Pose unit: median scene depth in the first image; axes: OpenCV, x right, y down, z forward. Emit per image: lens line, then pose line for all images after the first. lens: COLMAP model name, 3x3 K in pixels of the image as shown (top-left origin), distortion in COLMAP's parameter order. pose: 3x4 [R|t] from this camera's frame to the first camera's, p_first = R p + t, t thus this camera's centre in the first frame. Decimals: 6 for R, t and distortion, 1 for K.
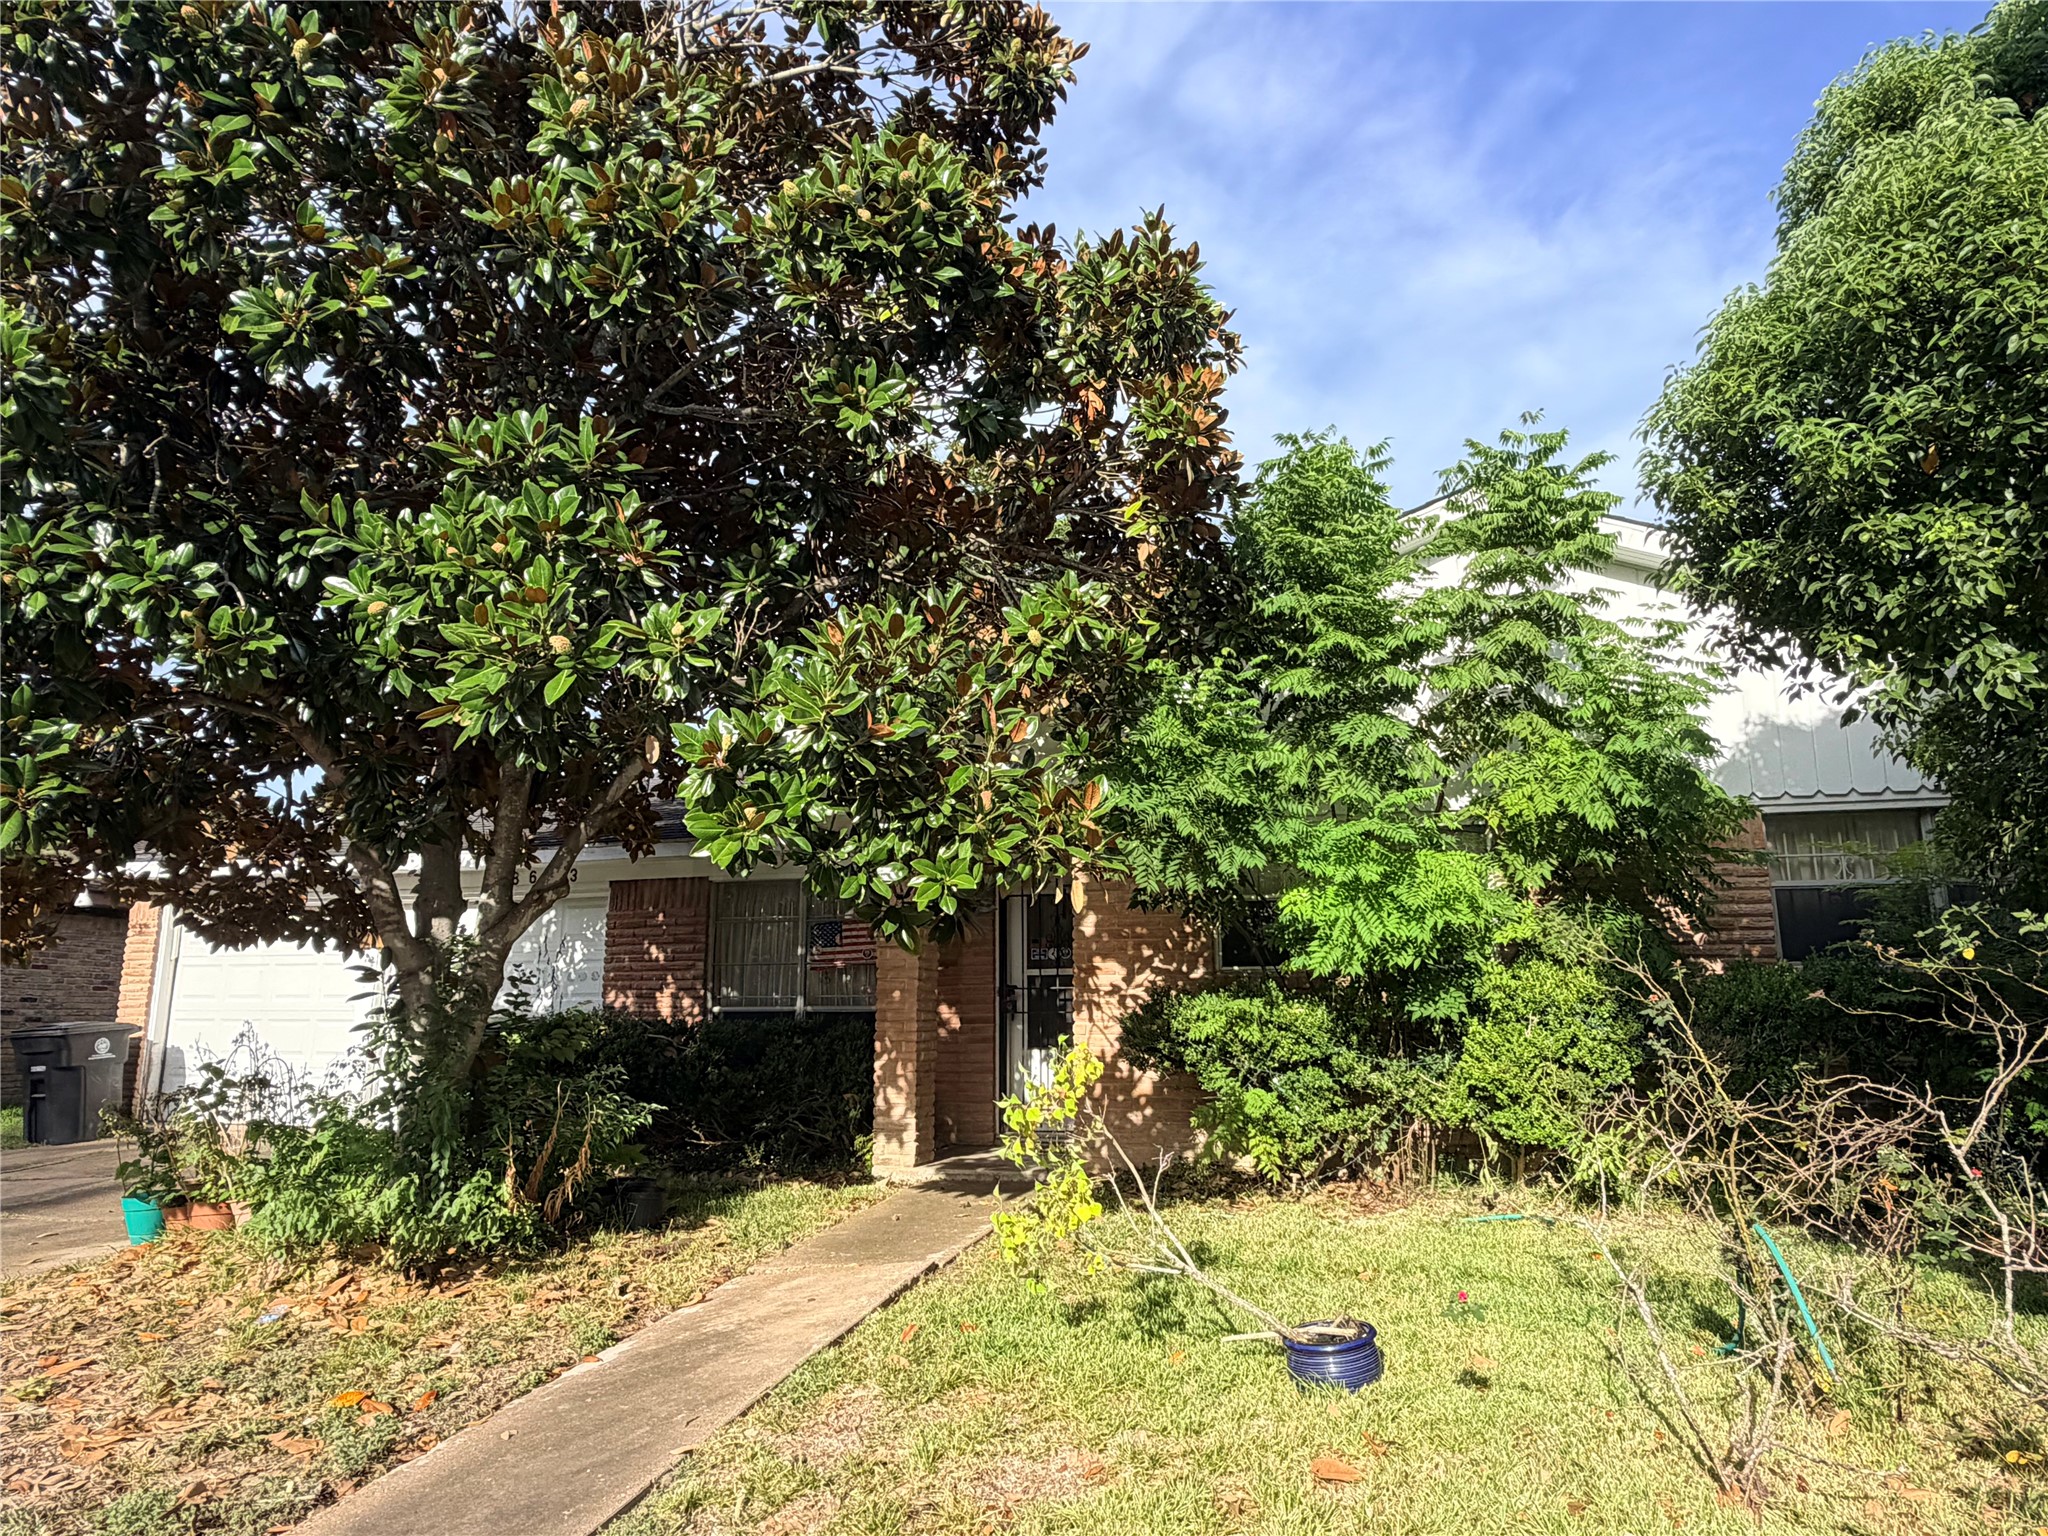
lens RADIAL K [[1248.8, 0, 1027.9], [0, 1248.8, 764.6], [0, 0, 1]] dist [0.005063, -0.056183]
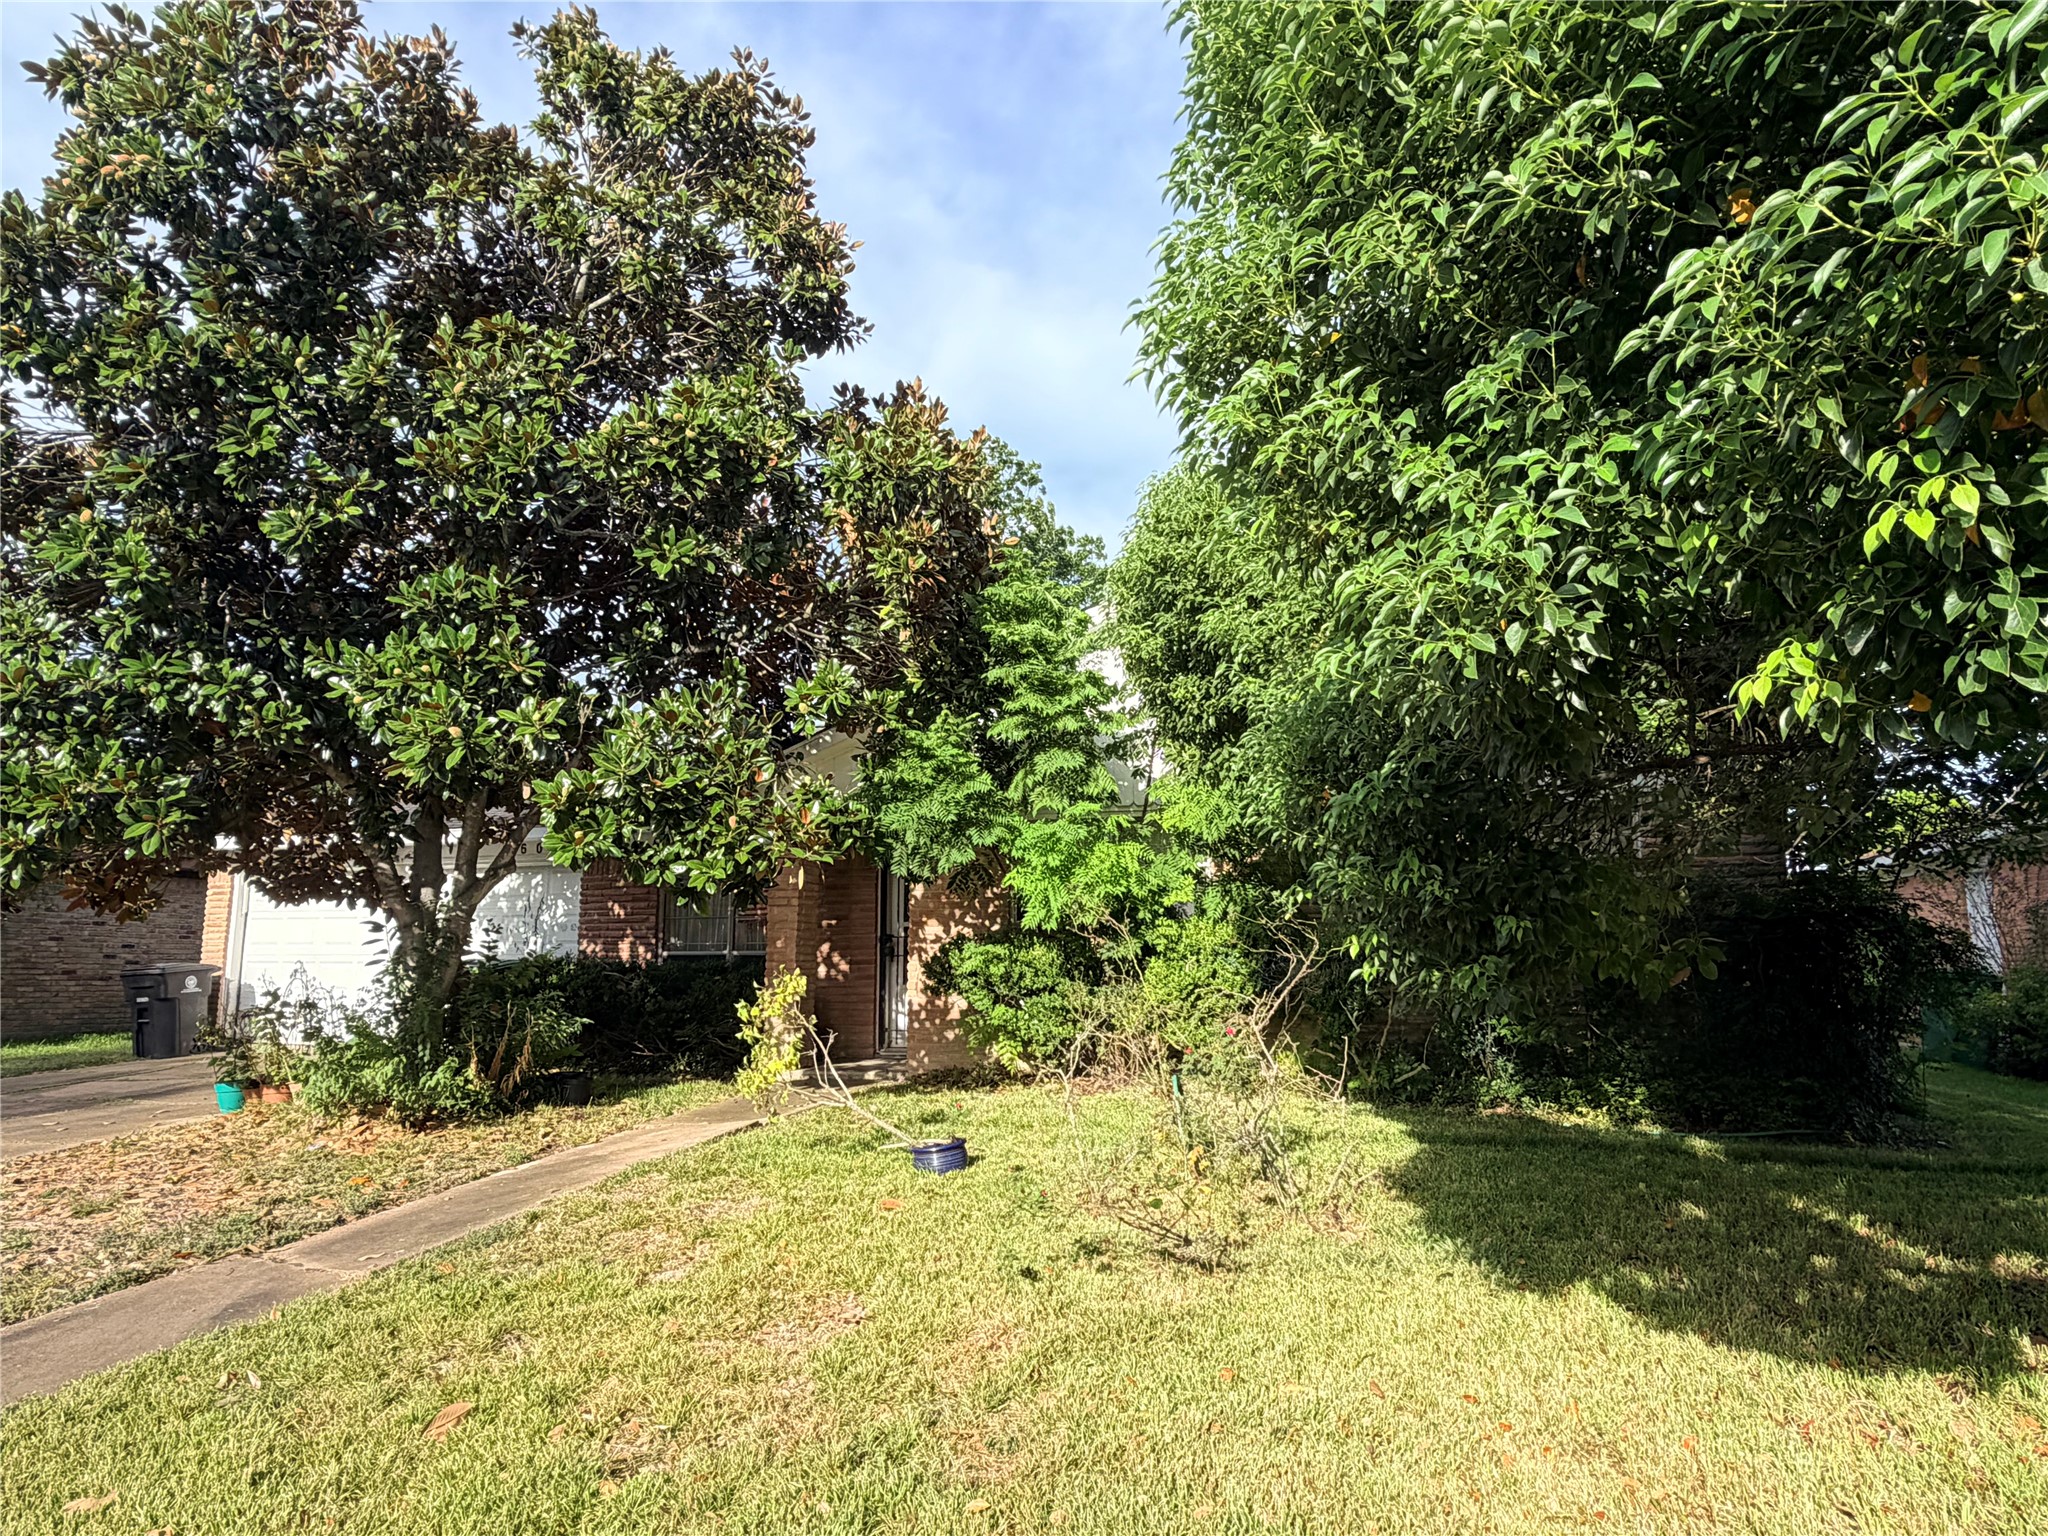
lens RADIAL K [[1271.8, 0, 1030.7], [0, 1271.8, 785.3], [0, 0, 1]] dist [0.016893, -0.112205]
pose [[0.999047, -0.000033, -0.043657, 0.295272], [0.002575, 0.998303, 0.058181, -0.080361], [0.043581, -0.058238, 0.997351, -0.431061]]
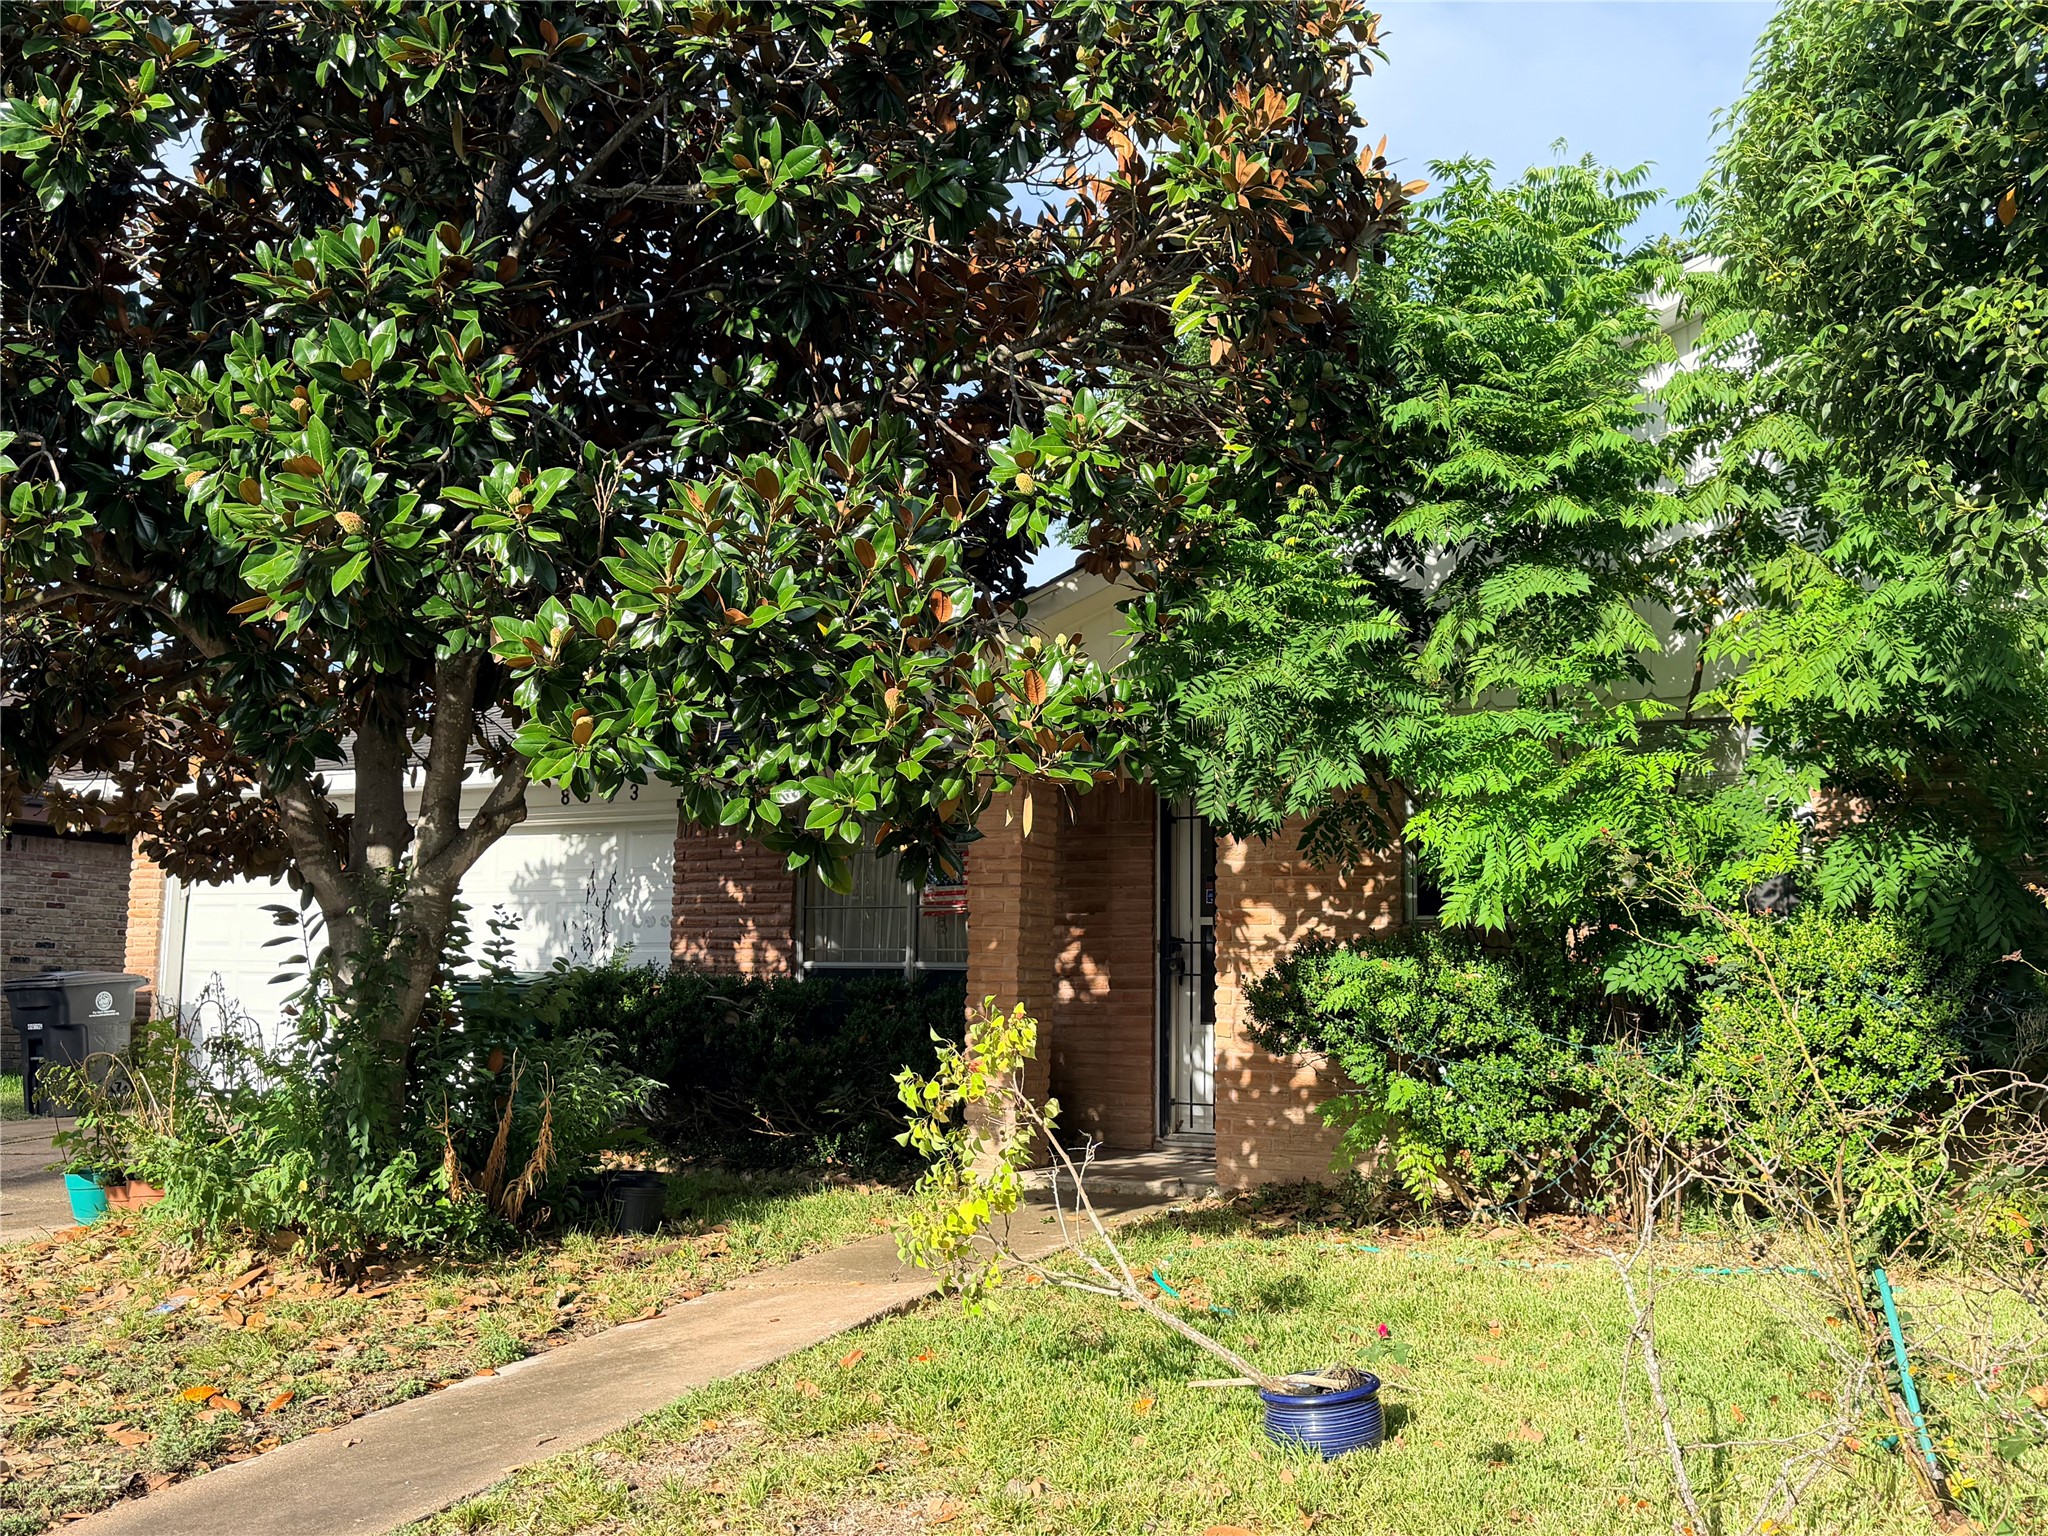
lens RADIAL K [[1804.9, 0, 1073.1], [0, 1804.9, 774.8], [0, 0, 1]] dist [0.116133, -0.288204]
pose [[0.981109, -0.005276, -0.193384, 0.210975], [0.021524, 0.996399, 0.082014, -0.011572], [0.192255, -0.084627, 0.977689, -0.071749]]
